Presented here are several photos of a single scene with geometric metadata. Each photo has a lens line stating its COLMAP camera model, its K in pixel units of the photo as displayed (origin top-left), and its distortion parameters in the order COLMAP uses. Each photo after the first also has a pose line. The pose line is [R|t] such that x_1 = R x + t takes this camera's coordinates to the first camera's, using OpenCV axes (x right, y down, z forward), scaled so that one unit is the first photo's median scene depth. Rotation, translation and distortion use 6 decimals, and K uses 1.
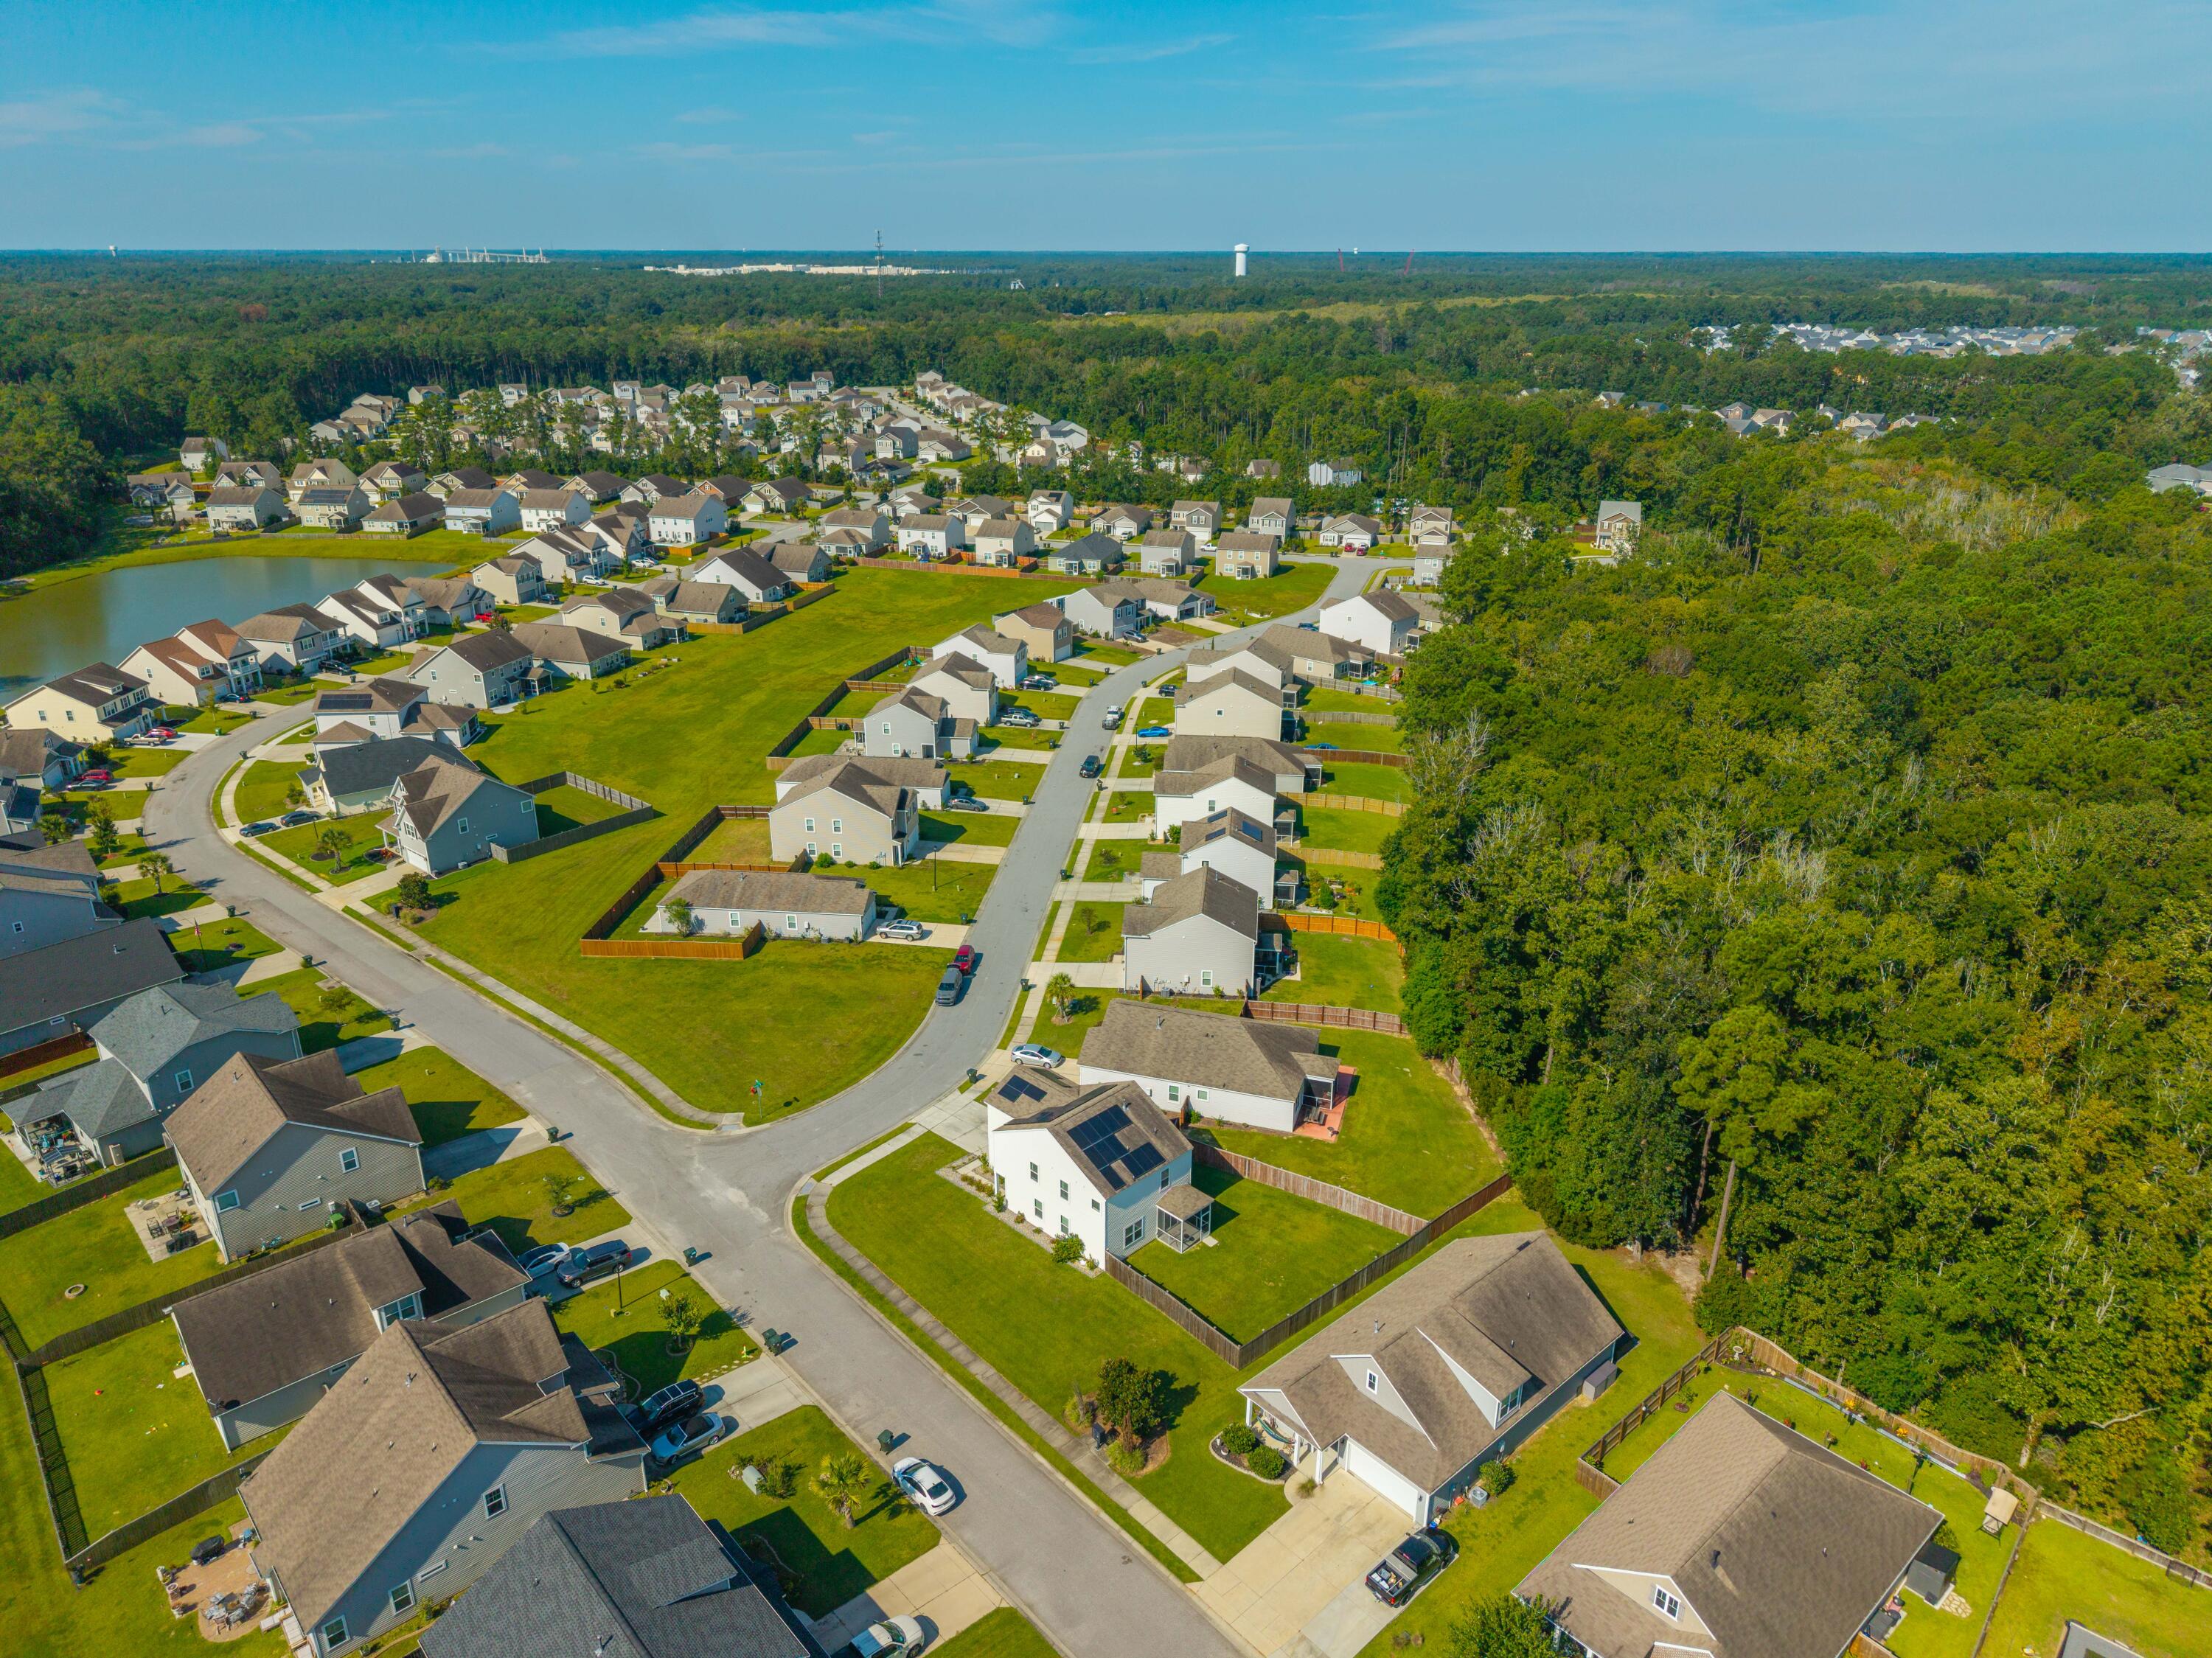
lens RADIAL K [[1475.6, 0, 1106.4], [0, 1475.6, 835.2], [0, 0, 1]] dist [0.041219, -0.052880]
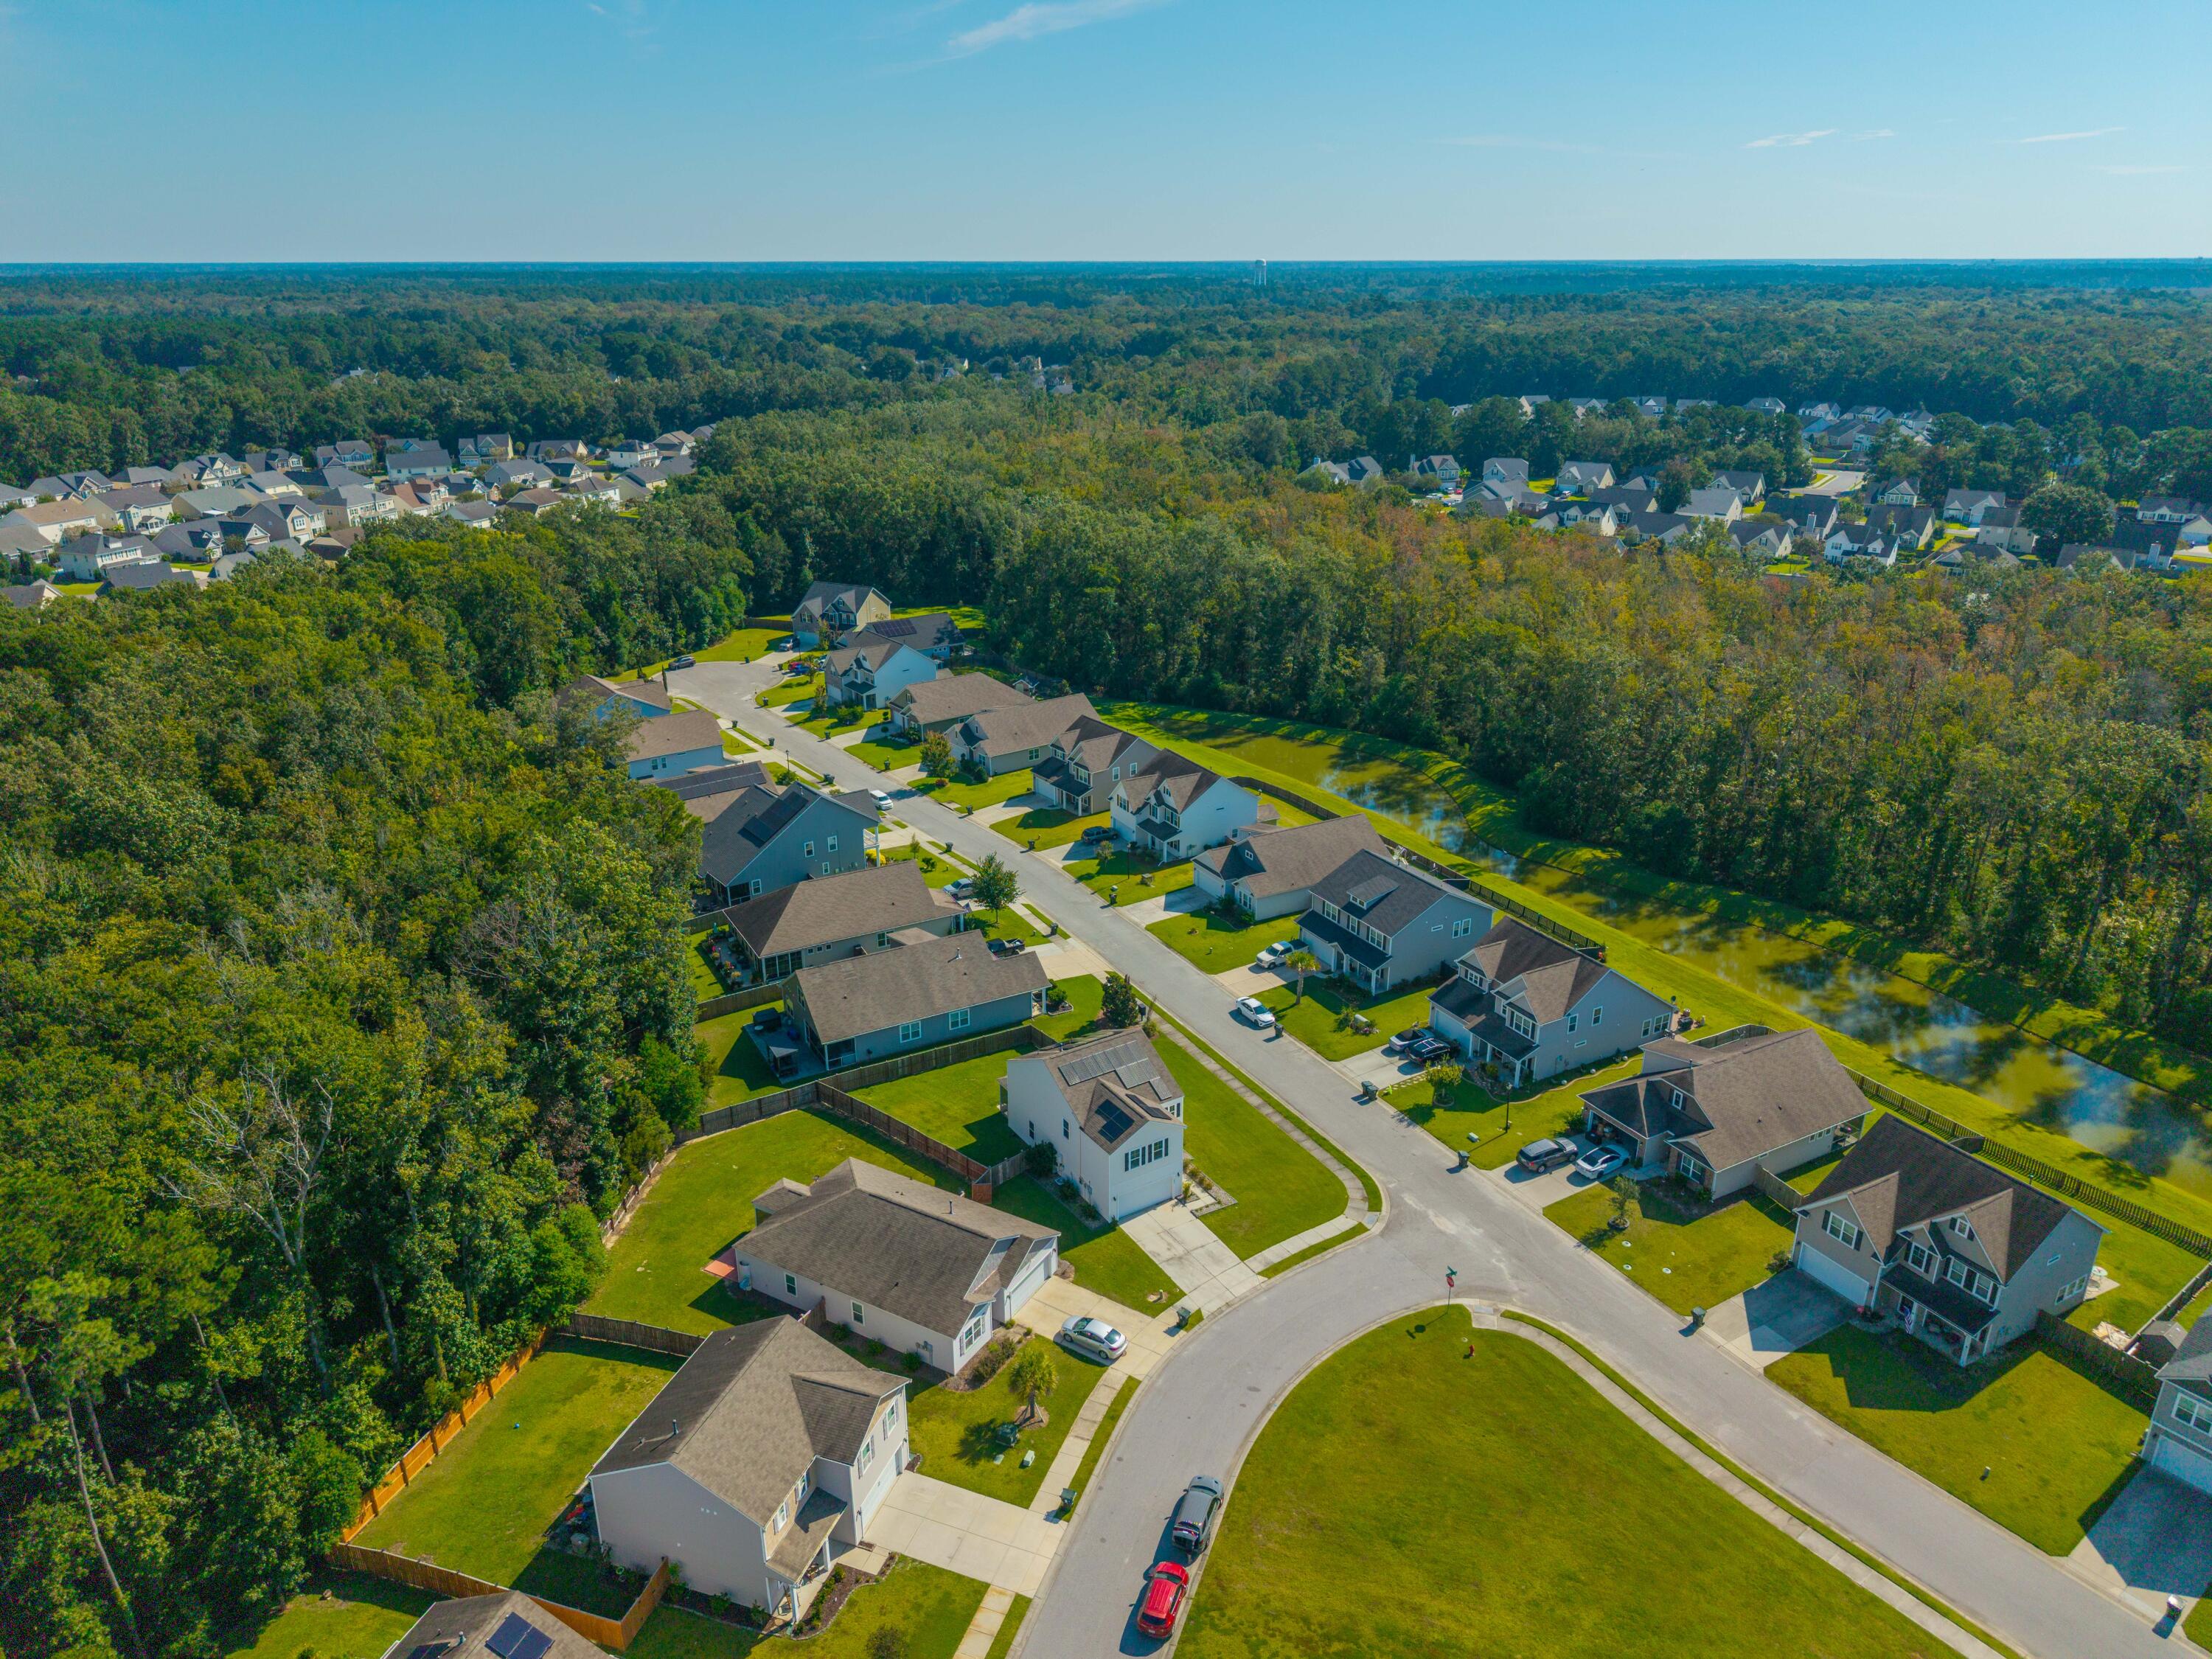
lens RADIAL K [[1475.7, 0, 1106.4], [0, 1475.7, 835.7], [0, 0, 1]] dist [0.041219, -0.052880]
pose [[-0.975442, -0.080592, 0.204984, -0.154473], [0.079978, 0.737537, 0.670554, -0.439606], [-0.205224, 0.670481, -0.712979, 1.134911]]
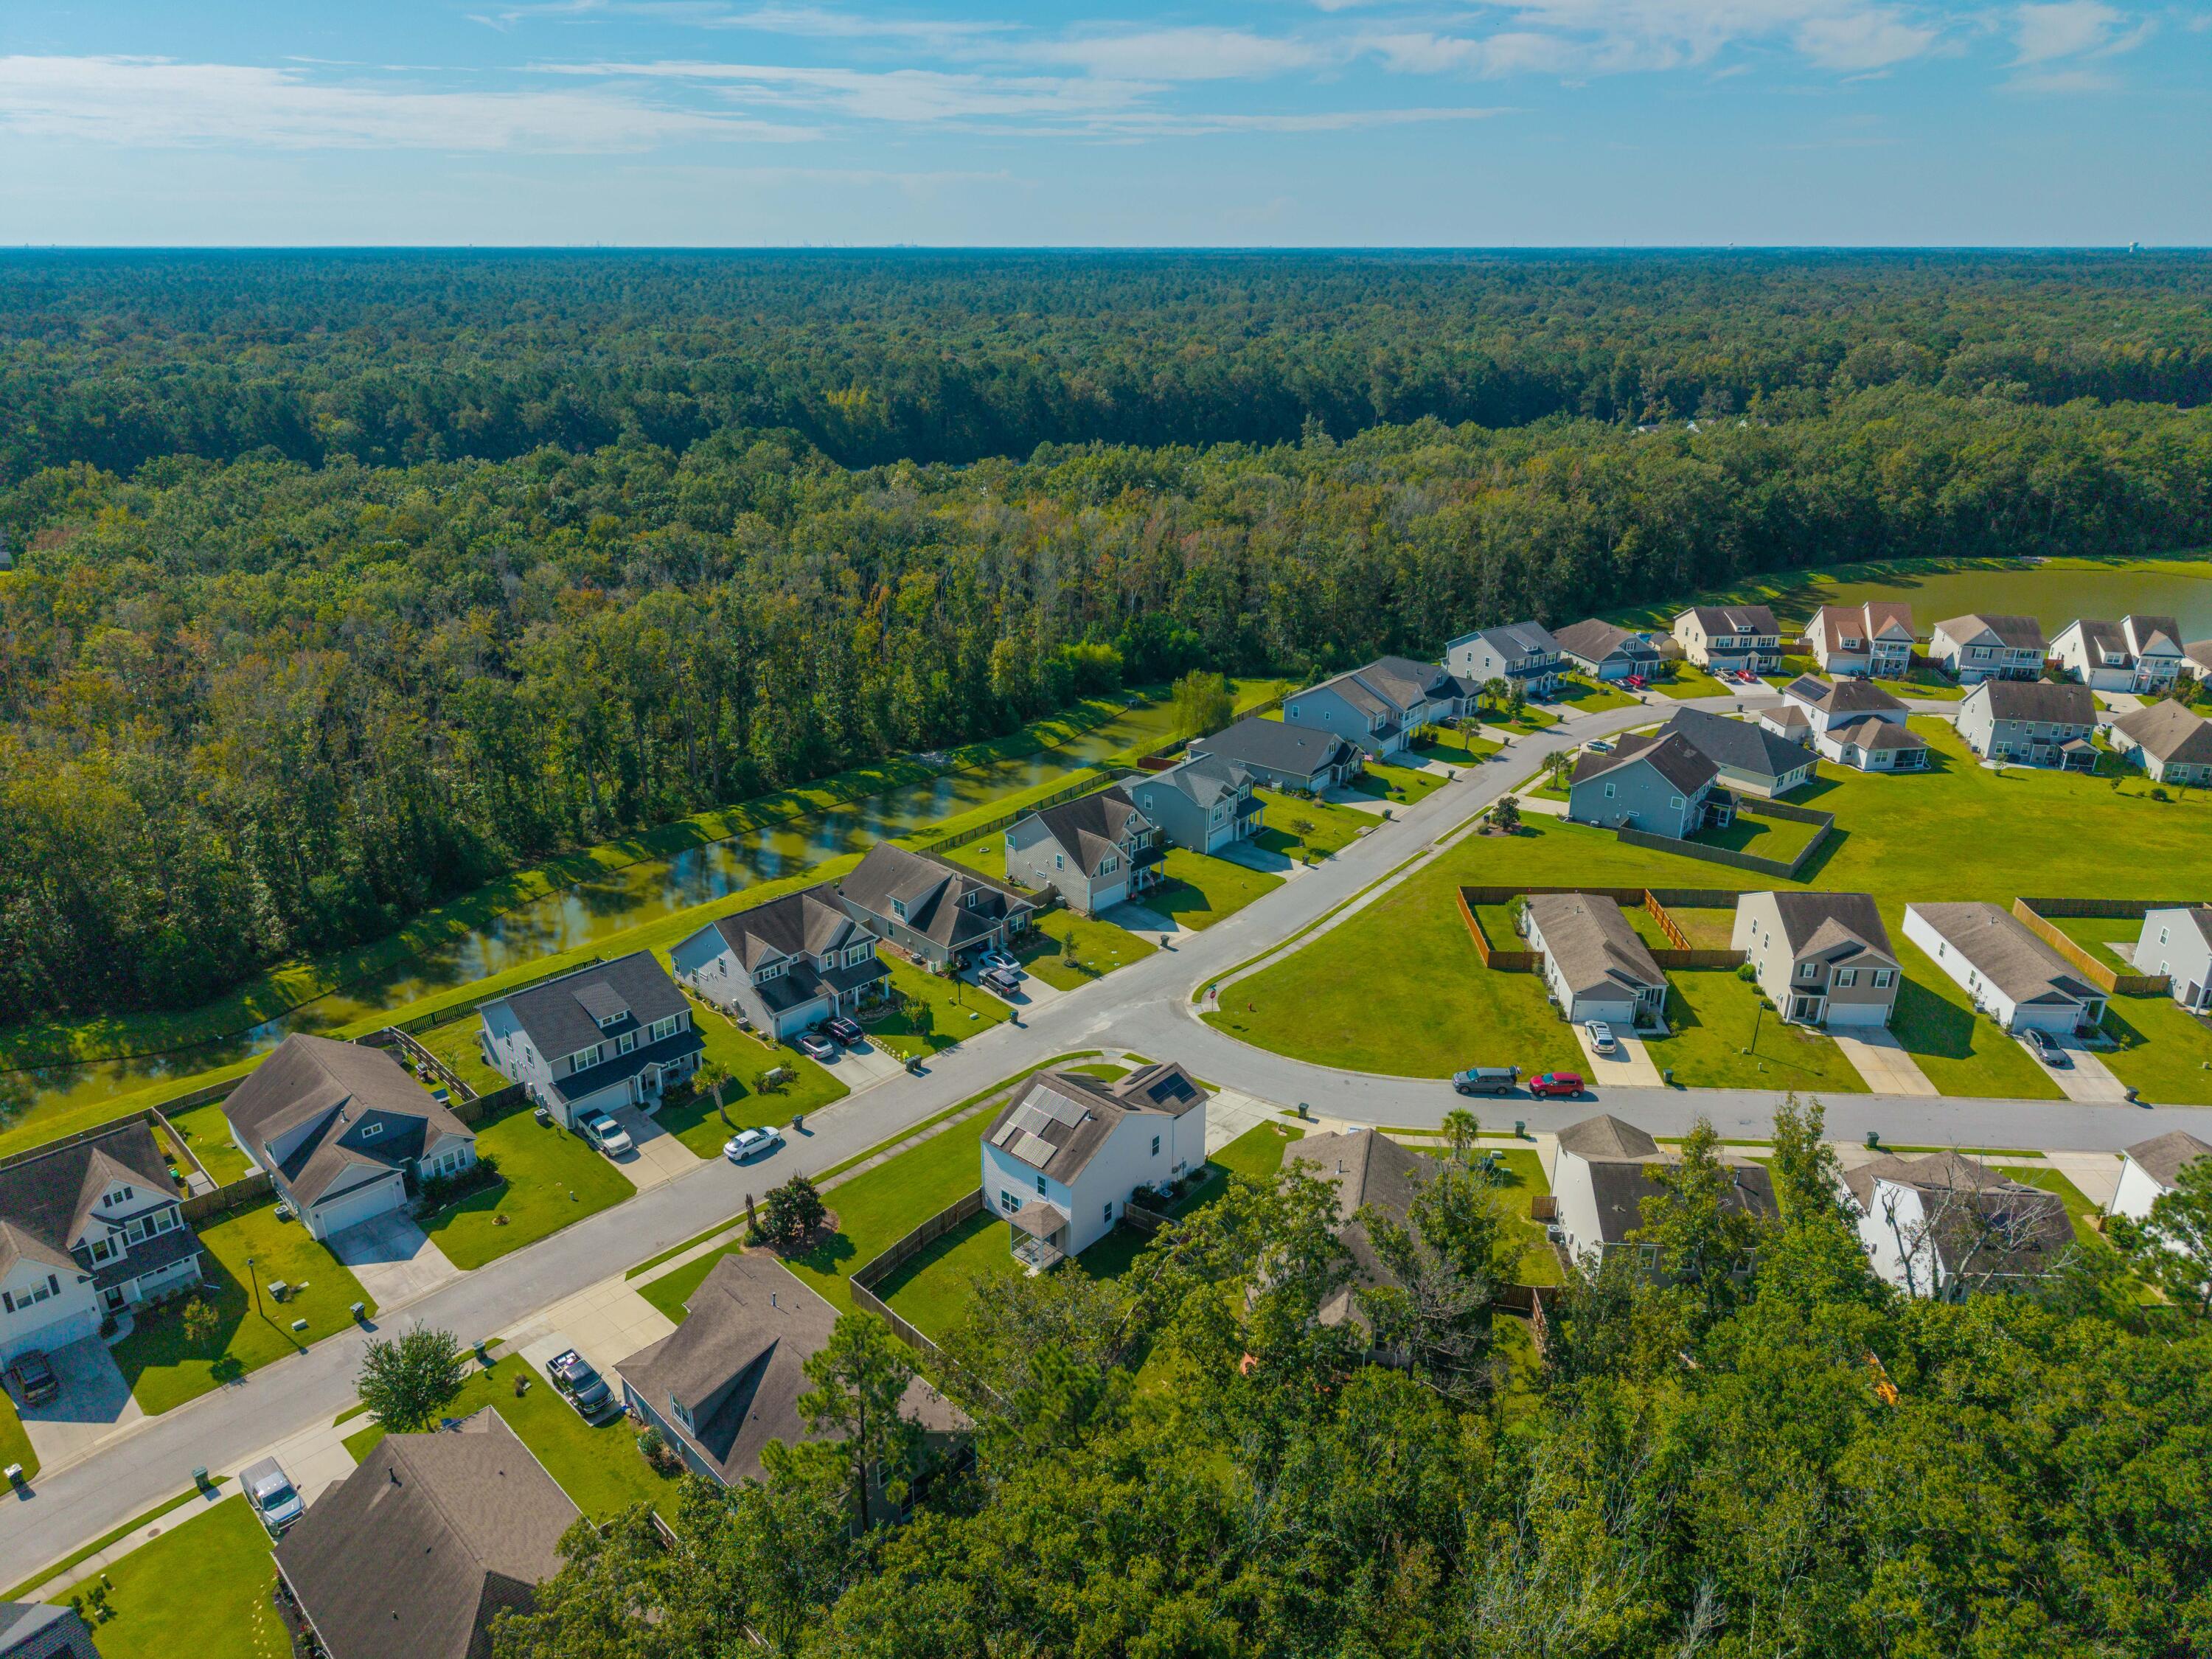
lens RADIAL K [[1480.1, 0, 1109.7], [0, 1480.1, 823.4], [0, 0, 1]] dist [0.067251, -0.091622]
pose [[0.057403, 0.359281, -0.931463, 0.594627], [-0.366191, 0.875549, 0.315147, -0.208265], [0.928767, 0.323003, 0.181824, 0.531956]]
